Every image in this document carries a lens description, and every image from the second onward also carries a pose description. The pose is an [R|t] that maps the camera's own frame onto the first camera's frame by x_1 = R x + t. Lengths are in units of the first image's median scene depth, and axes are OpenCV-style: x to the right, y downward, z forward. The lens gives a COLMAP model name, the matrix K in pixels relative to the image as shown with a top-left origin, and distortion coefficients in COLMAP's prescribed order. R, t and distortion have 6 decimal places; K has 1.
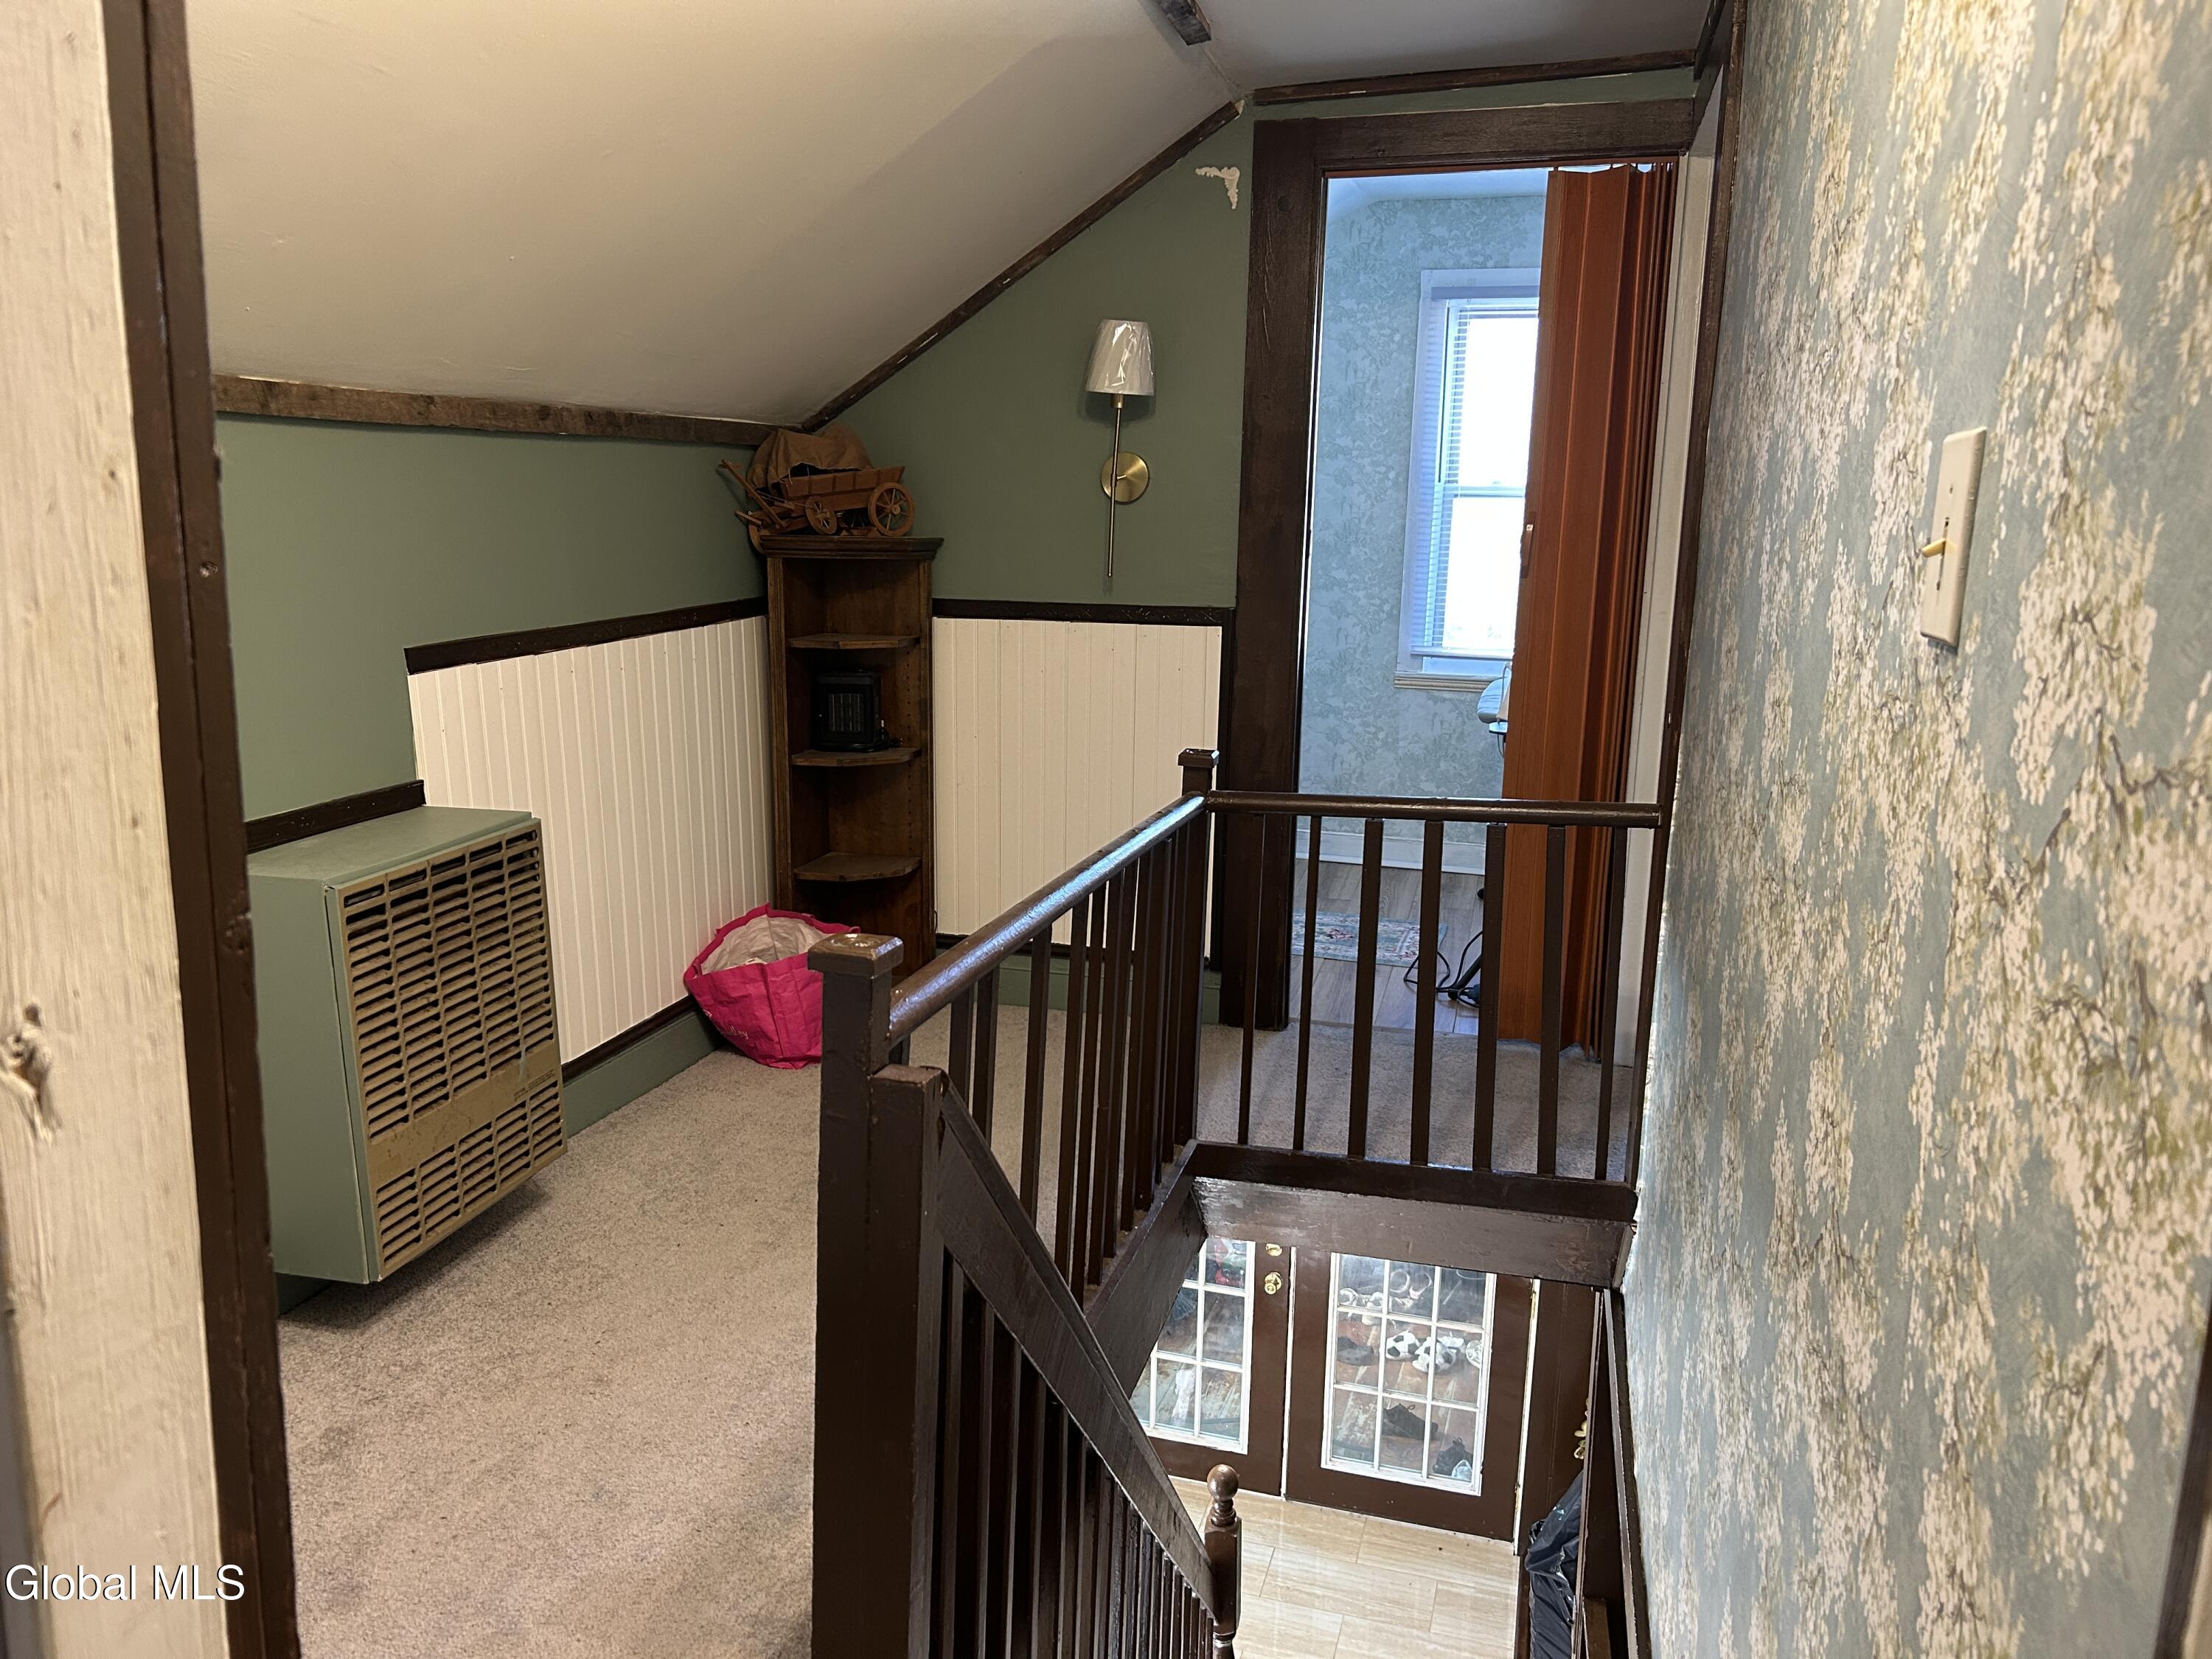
lens RADIAL K [[1643.9, 0, 1102.5], [0, 1643.9, 829.8], [0, 0, 1]] dist [0.040146, -0.039021]
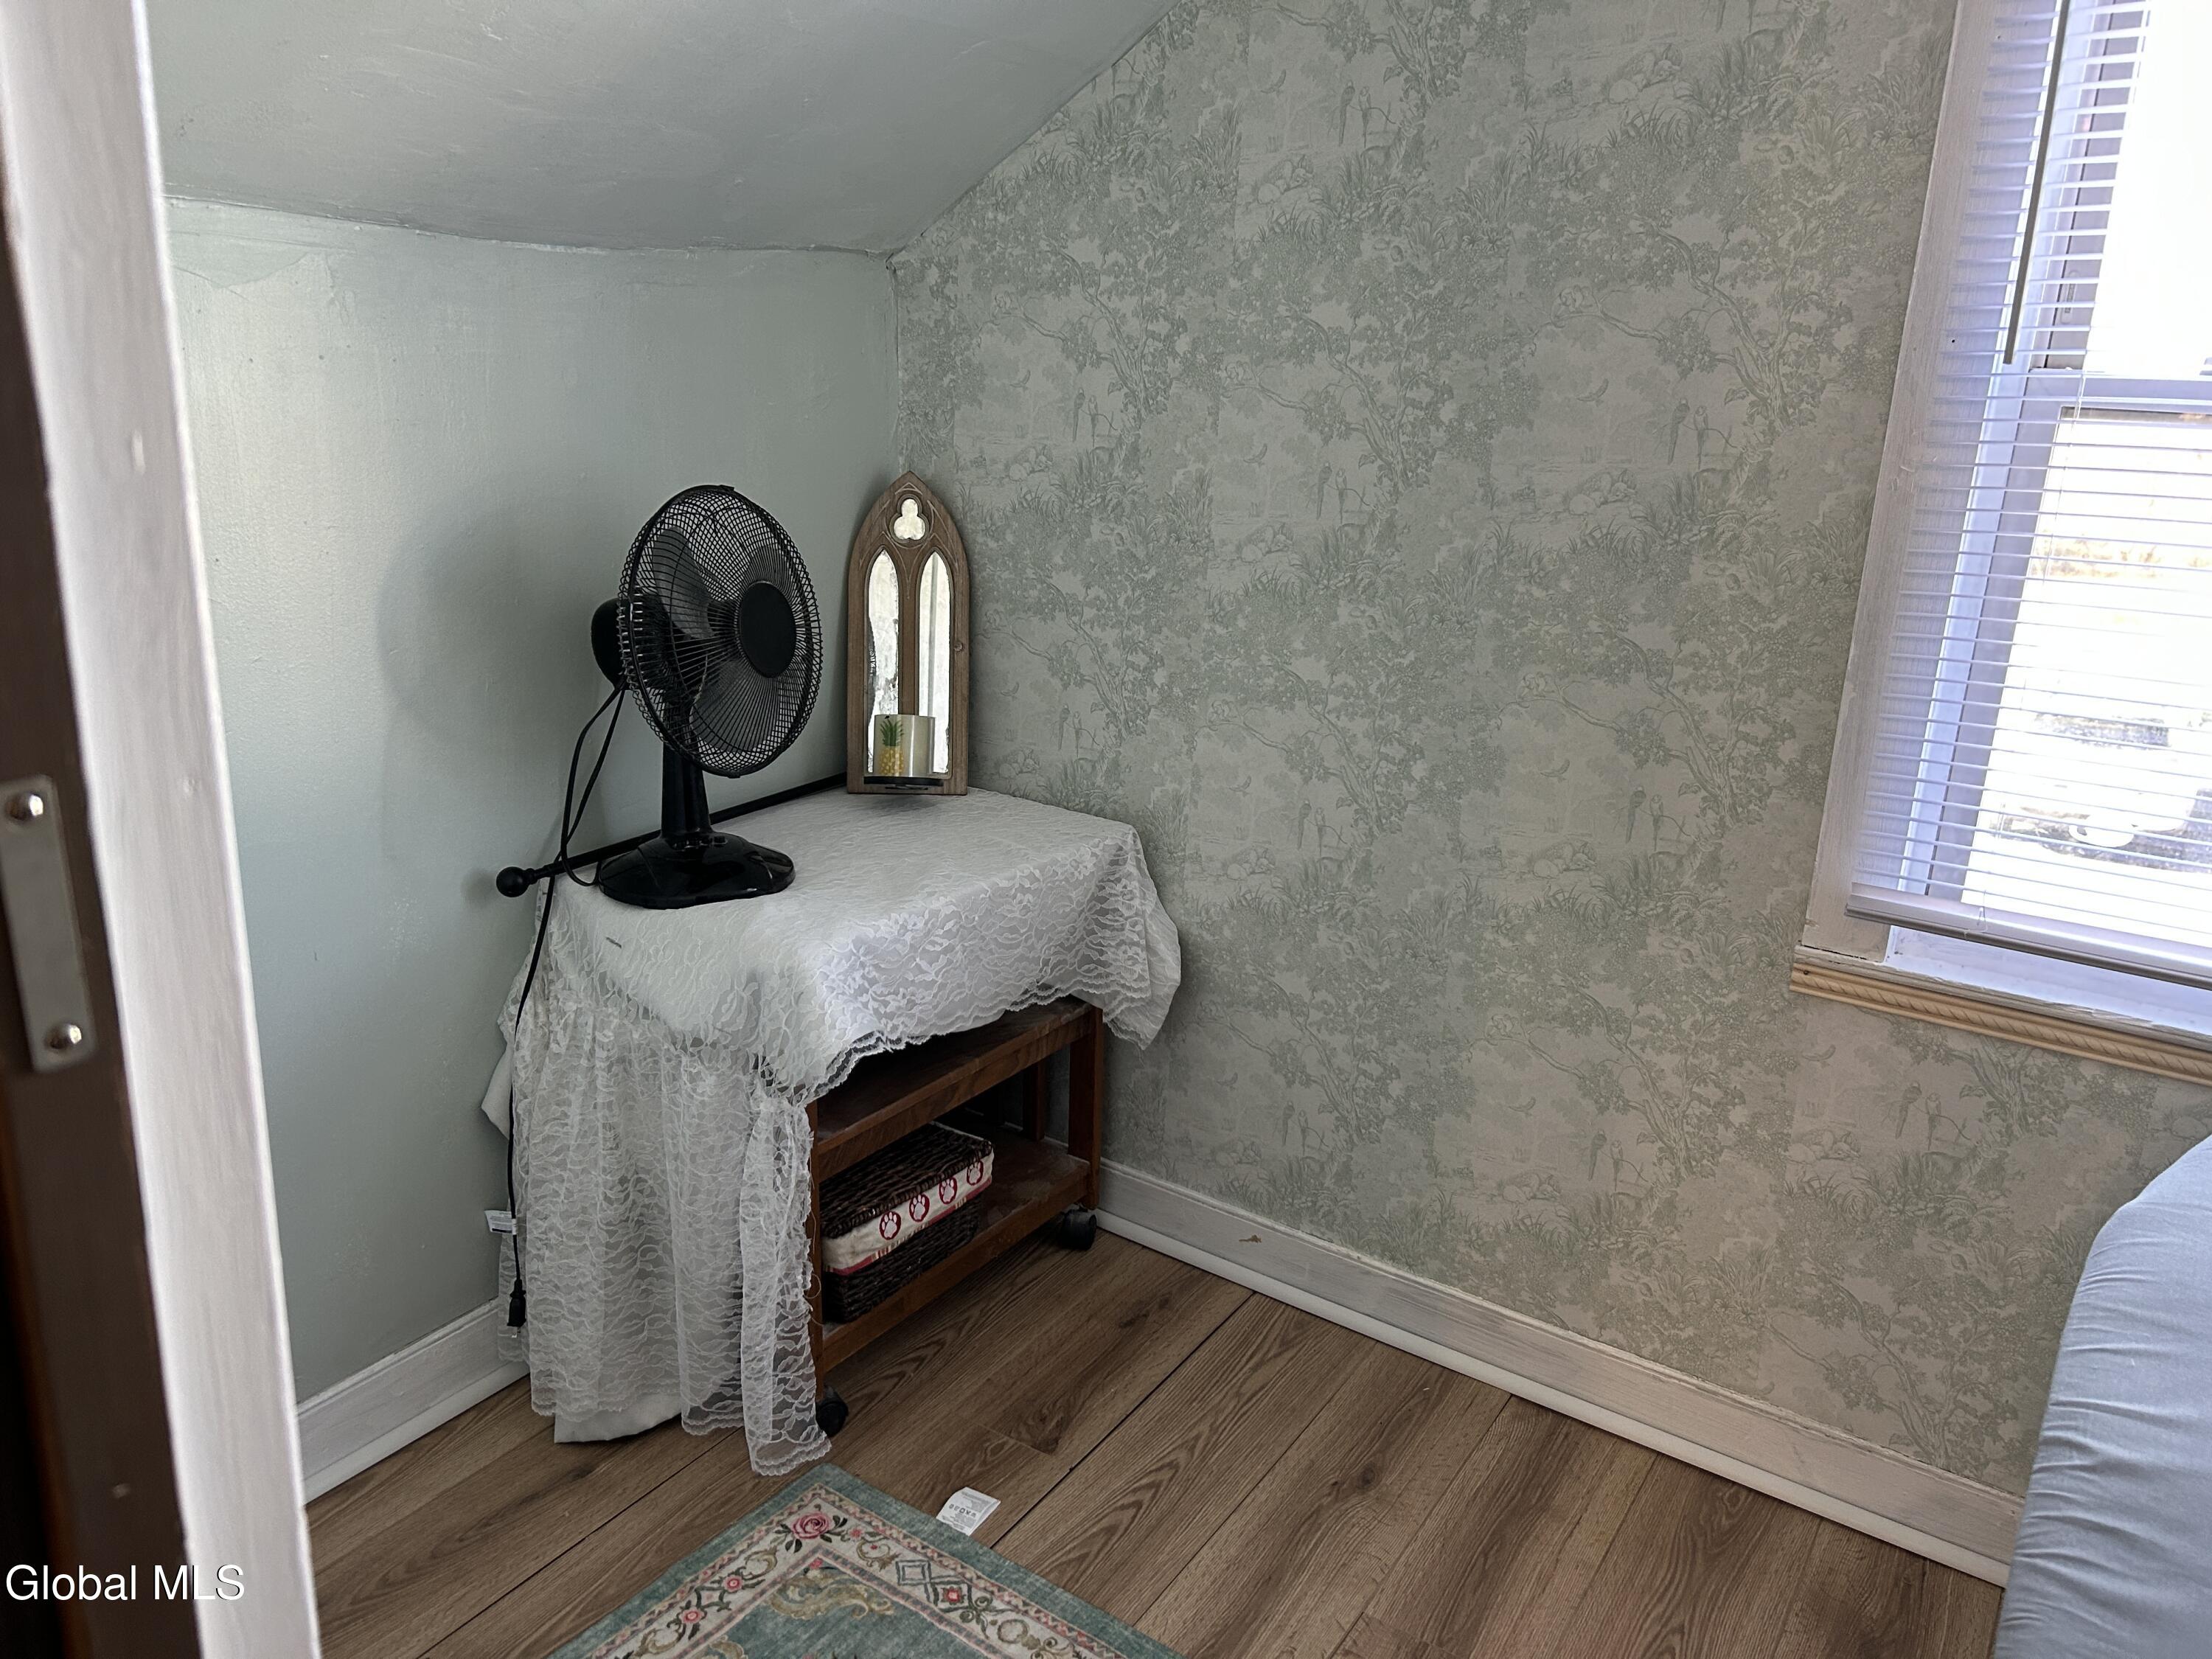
lens RADIAL K [[1643.9, 0, 1106.4], [0, 1643.9, 822.0], [0, 0, 1]] dist [0.040146, -0.039021]
pose [[0.952264, 0.096573, -0.289599, 0.139747], [-0.077484, 0.994039, 0.076699, -0.135147], [0.295280, -0.050598, 0.954070, 0.644593]]
